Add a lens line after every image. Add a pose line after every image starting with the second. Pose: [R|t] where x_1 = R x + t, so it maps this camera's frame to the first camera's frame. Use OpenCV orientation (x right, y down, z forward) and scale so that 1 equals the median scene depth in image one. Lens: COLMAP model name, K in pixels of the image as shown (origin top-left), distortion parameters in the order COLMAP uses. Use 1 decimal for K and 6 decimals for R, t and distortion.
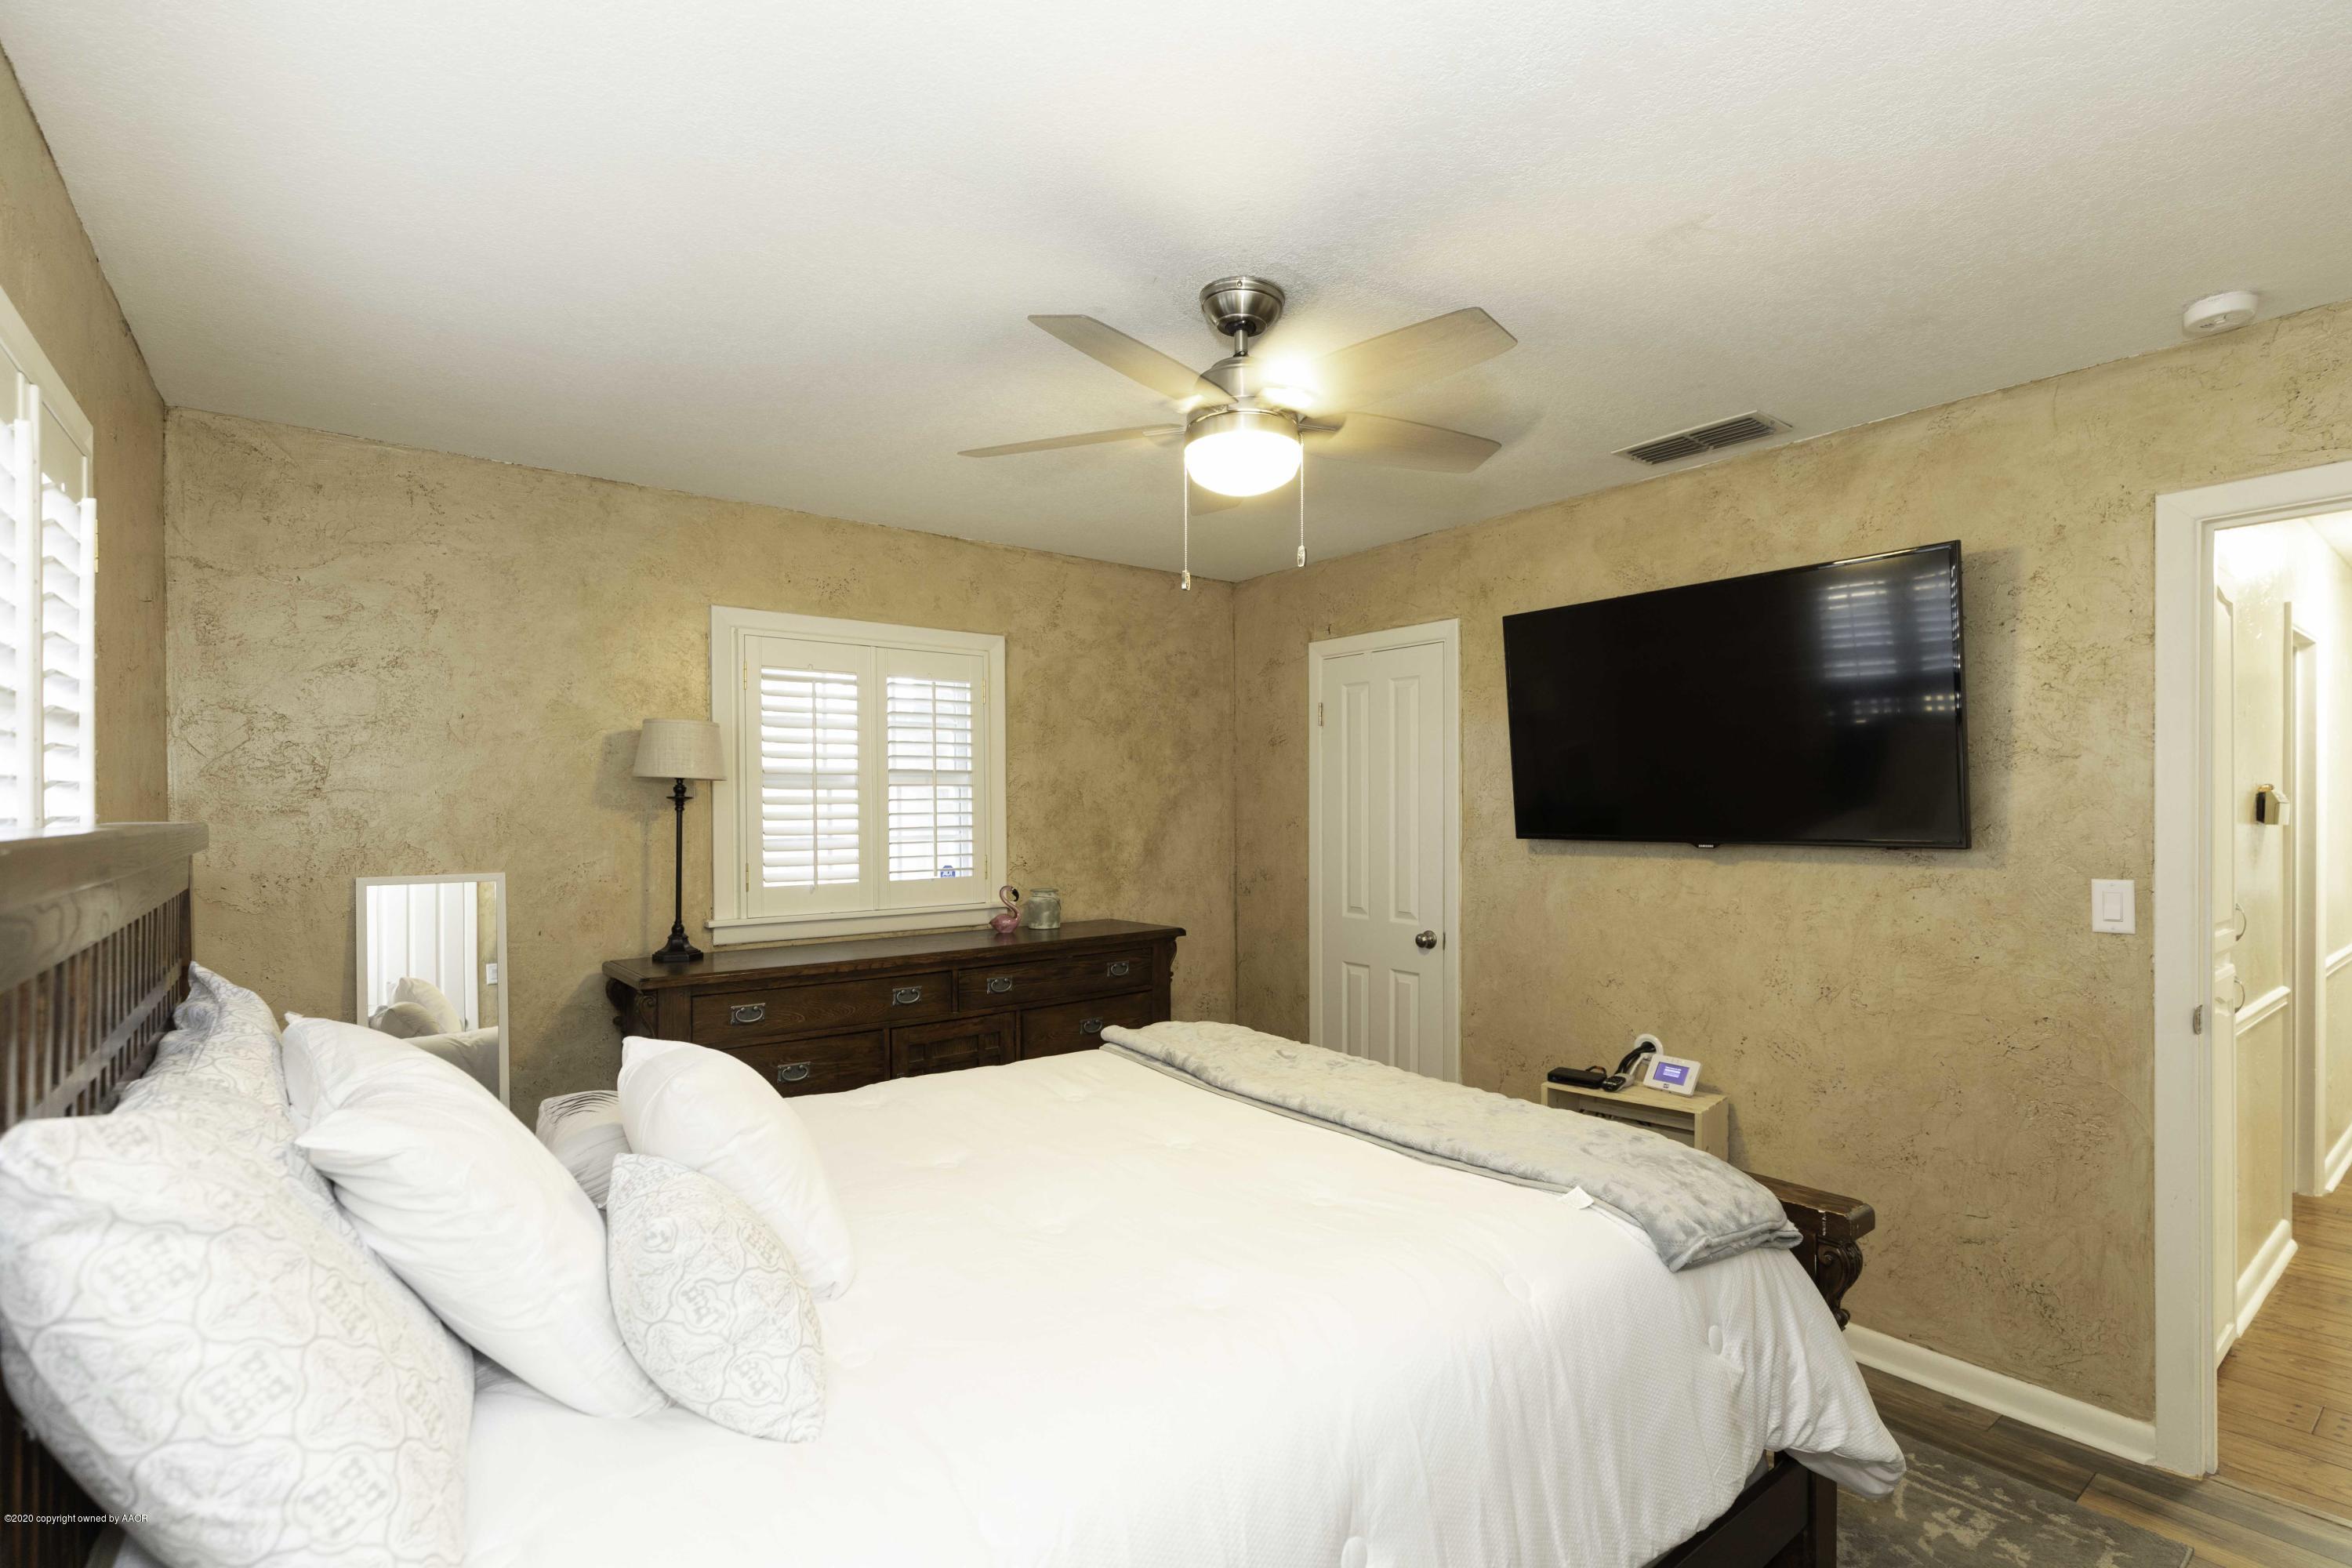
lens RADIAL K [[1085.4, 0, 1205.2], [0, 1085.4, 808.3], [0, 0, 1]] dist [0.006034, 0.000149]
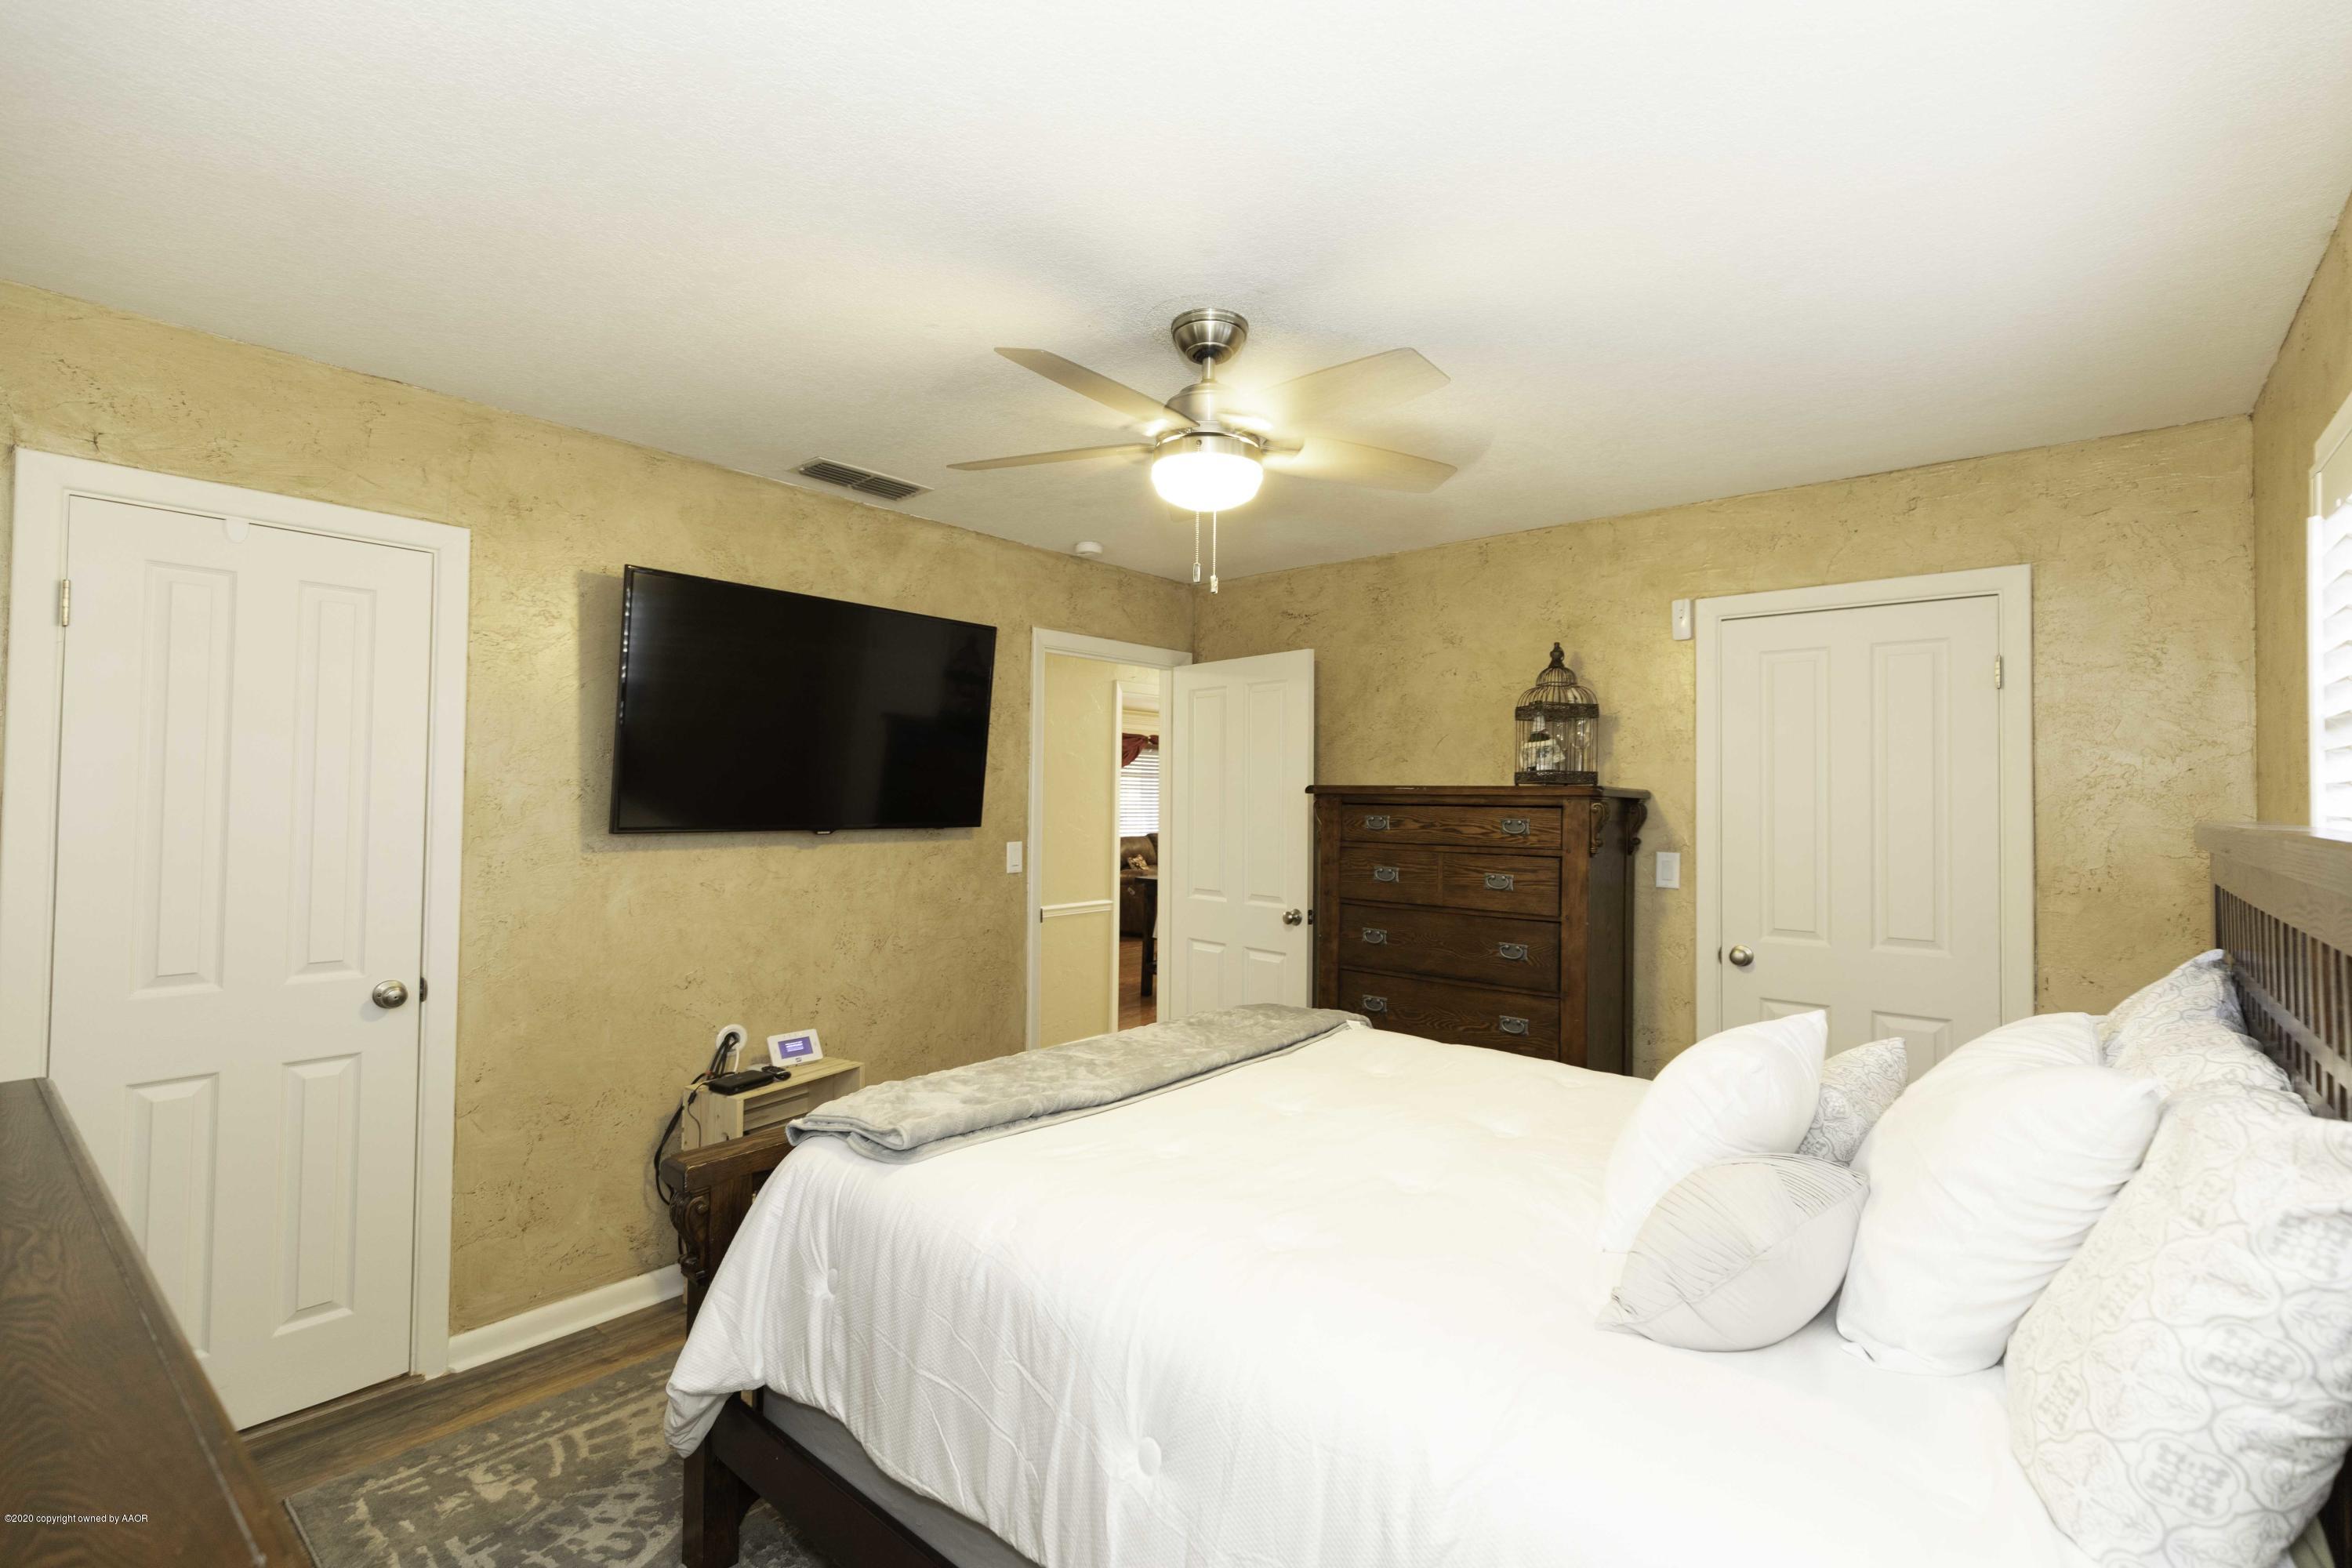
lens RADIAL K [[1062.8, 0, 1172.7], [0, 1062.8, 781.3], [0, 0, 1]] dist [0.004710, -0.001162]
pose [[-0.205911, 0.016123, 0.978438, -0.633932], [-0.009809, 0.999780, -0.018539, -0.001288], [-0.978522, -0.013415, -0.205707, 0.806421]]
